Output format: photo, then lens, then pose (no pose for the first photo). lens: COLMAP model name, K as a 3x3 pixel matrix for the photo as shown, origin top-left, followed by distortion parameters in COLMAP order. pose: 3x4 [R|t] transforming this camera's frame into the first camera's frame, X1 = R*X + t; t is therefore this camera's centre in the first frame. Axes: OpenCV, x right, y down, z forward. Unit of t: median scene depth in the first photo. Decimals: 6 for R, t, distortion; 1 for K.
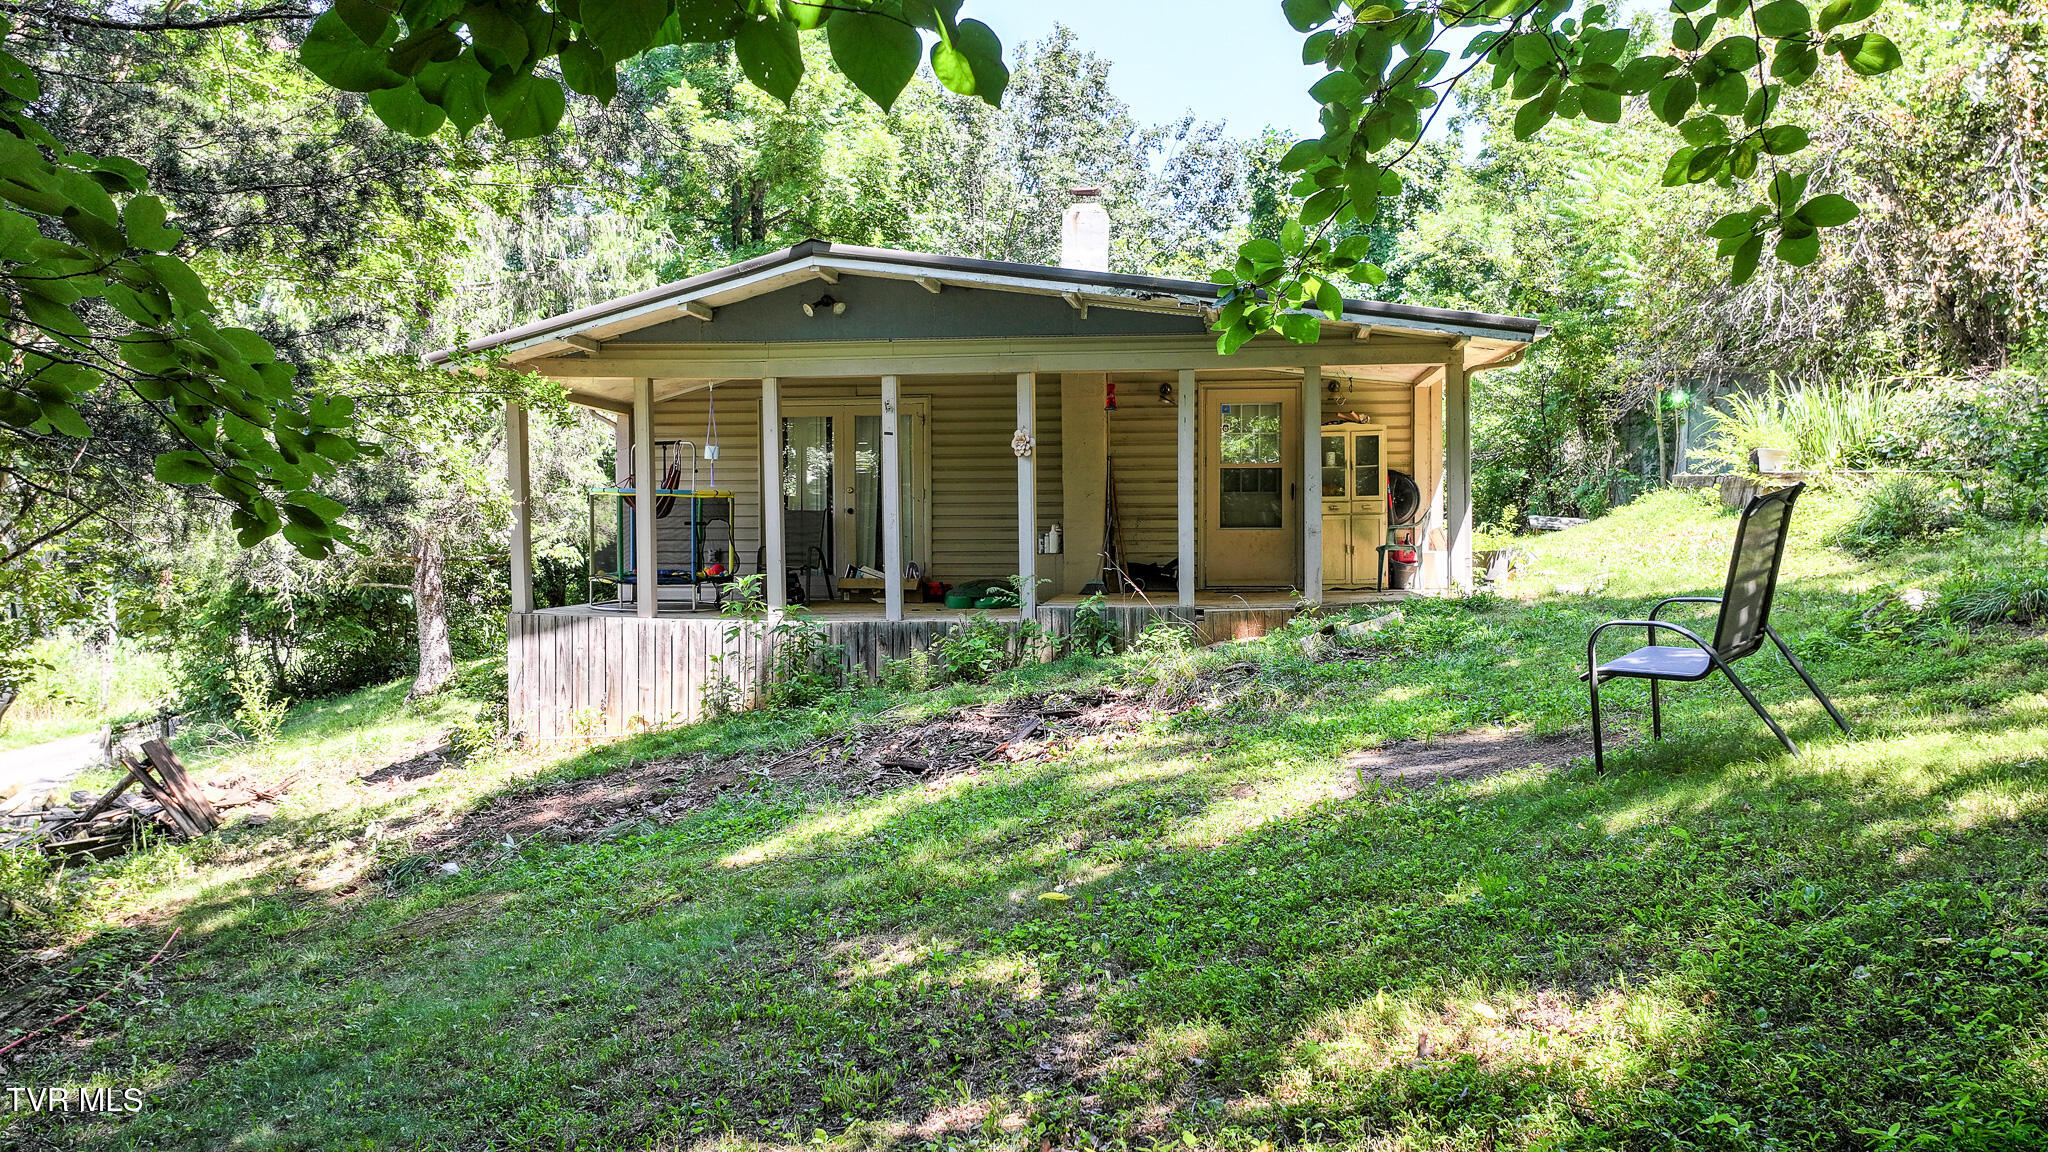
lens RADIAL K [[1448.2, 0, 1023.3], [0, 1448.2, 572.8], [0, 0, 1]] dist [-0.003040, 0.021071]
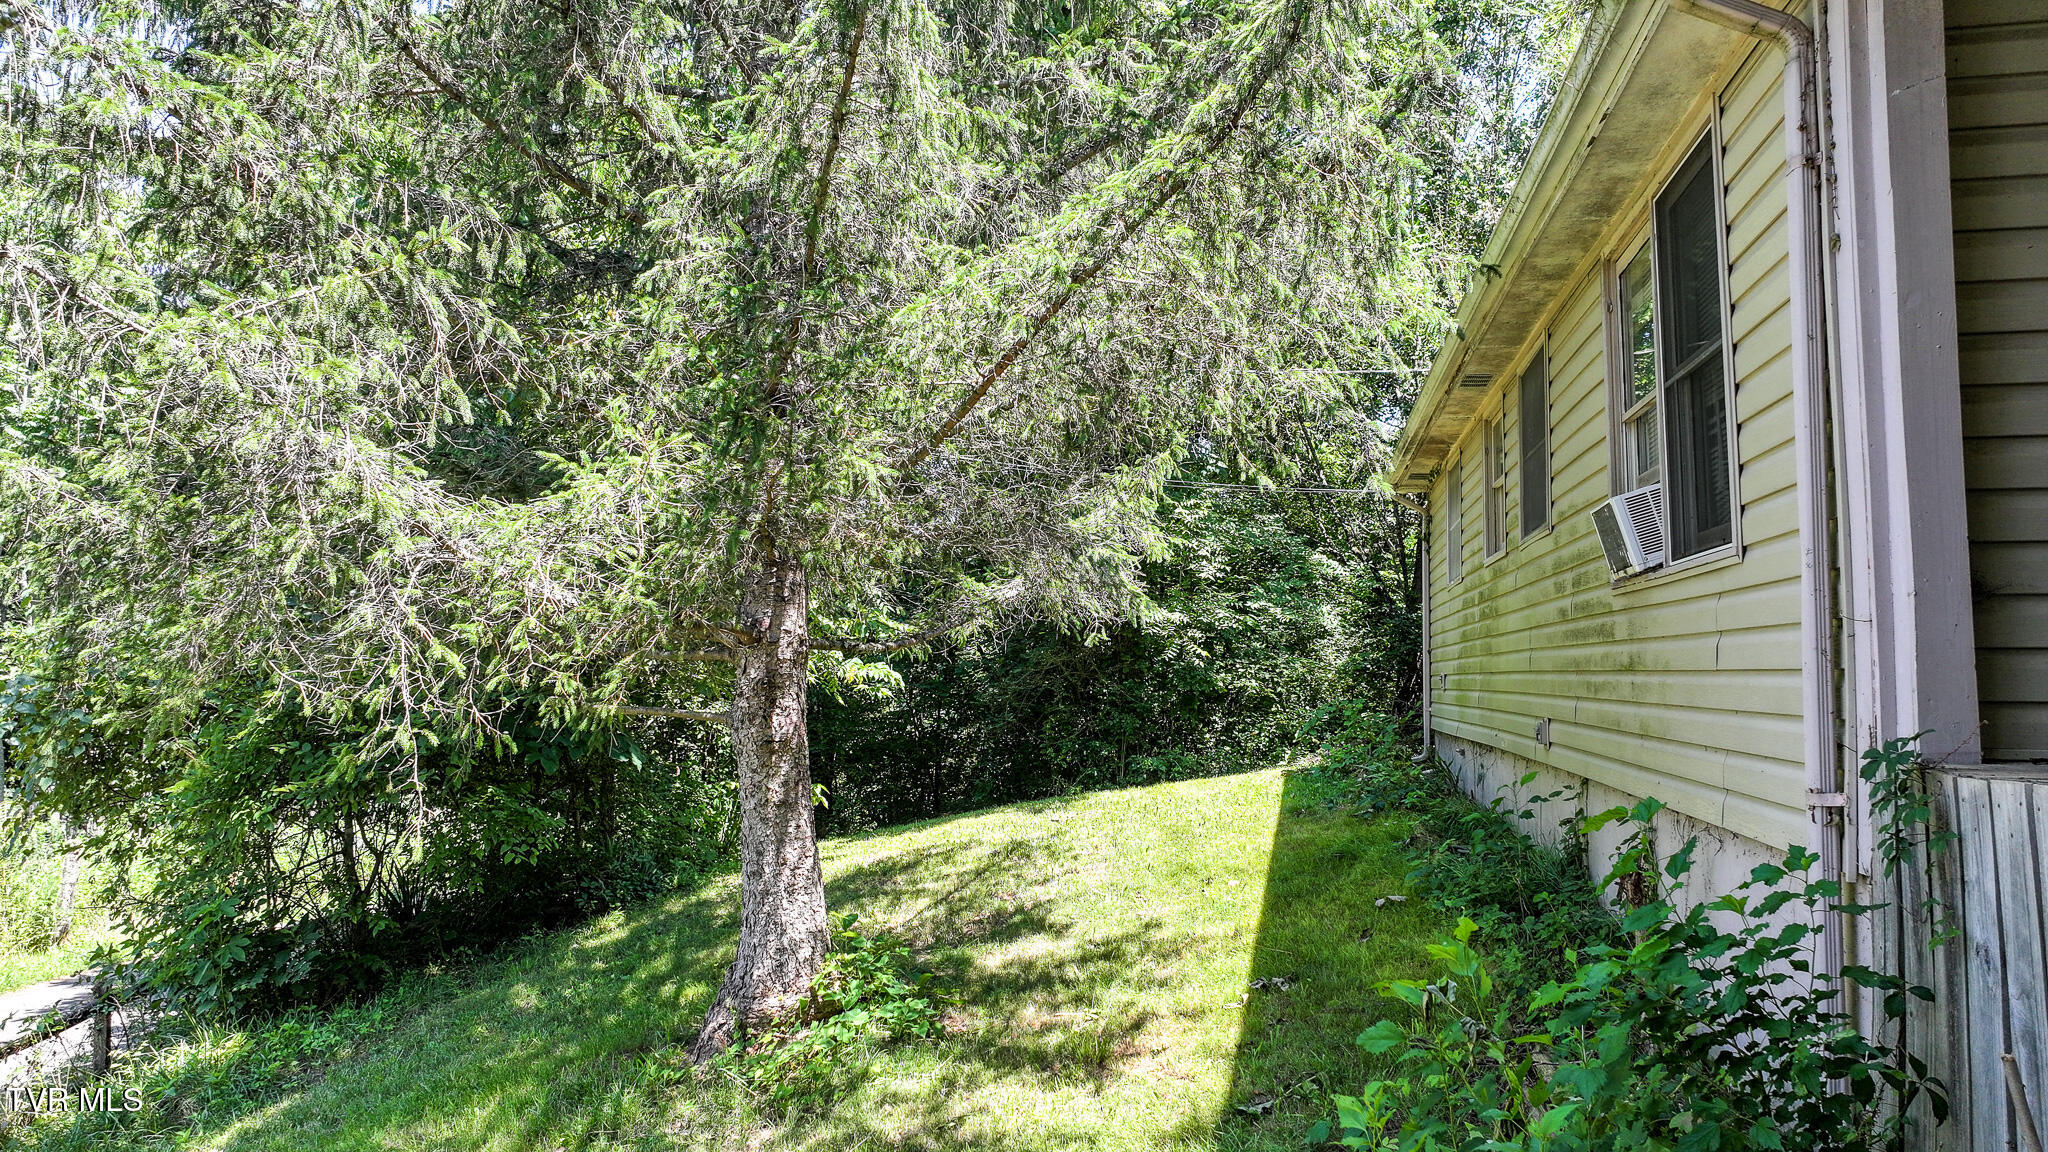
lens RADIAL K [[1448.2, 0, 1027.2], [0, 1448.2, 585.7], [0, 0, 1]] dist [-0.003040, 0.021071]
pose [[0.998889, 0.010759, -0.045880, -0.283776], [-0.015404, 0.994652, -0.102124, 0.010660], [0.044536, 0.102717, 0.993713, 0.547978]]
